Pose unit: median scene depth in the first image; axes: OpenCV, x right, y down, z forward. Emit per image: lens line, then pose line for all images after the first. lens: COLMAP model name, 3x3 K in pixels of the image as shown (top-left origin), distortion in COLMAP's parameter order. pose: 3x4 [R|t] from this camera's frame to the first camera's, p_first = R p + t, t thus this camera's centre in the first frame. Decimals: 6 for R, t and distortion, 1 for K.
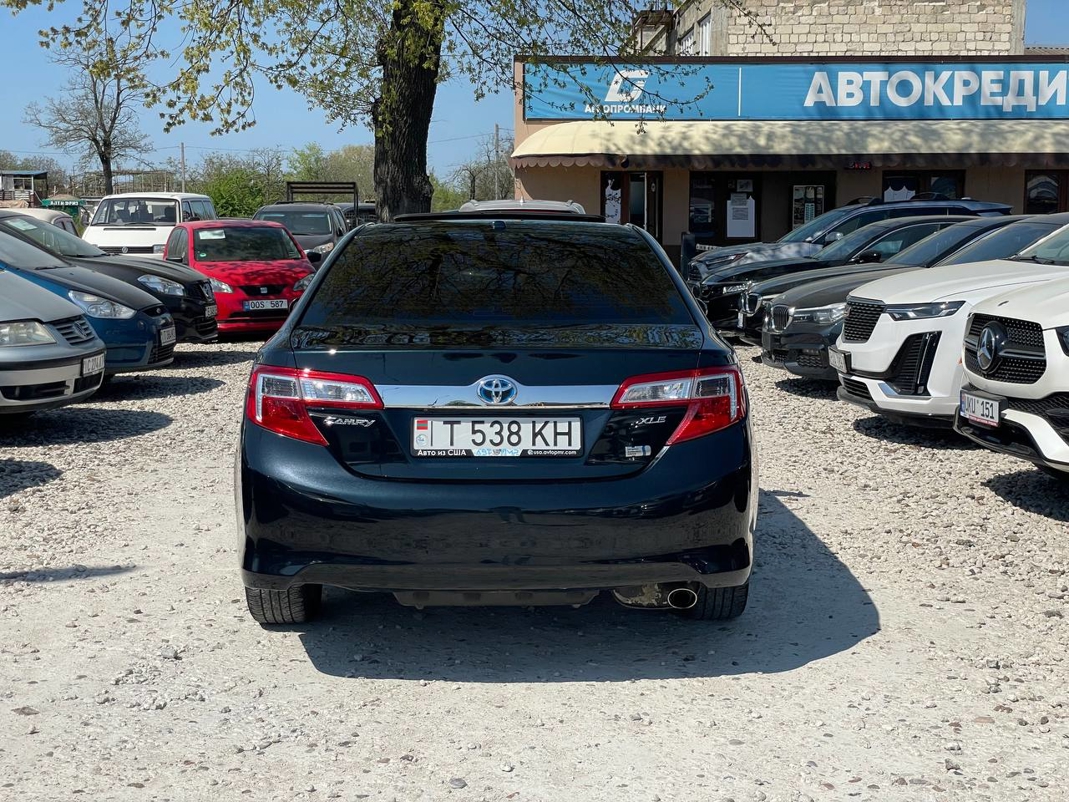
lens RADIAL K [[1603.1, 0, 558.7], [0, 1603.1, 405.8], [0, 0, 1]] dist [0.168069, -0.413026]
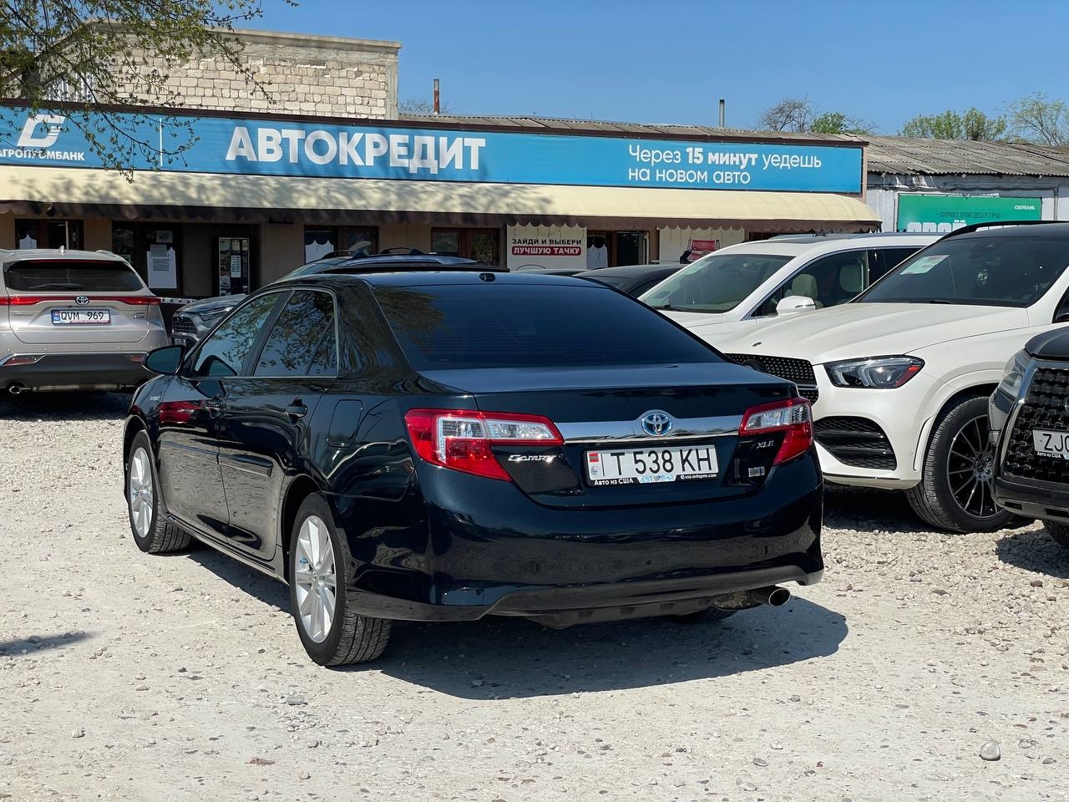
lens RADIAL K [[1603.1, 0, 558.7], [0, 1603.1, 405.8], [0, 0, 1]] dist [0.168069, -0.413026]
pose [[0.902816, -0.034522, 0.428639, -0.104199], [0.048137, 0.998621, -0.020961, -0.000320], [-0.427324, 0.039558, 0.903233, 0.001974]]
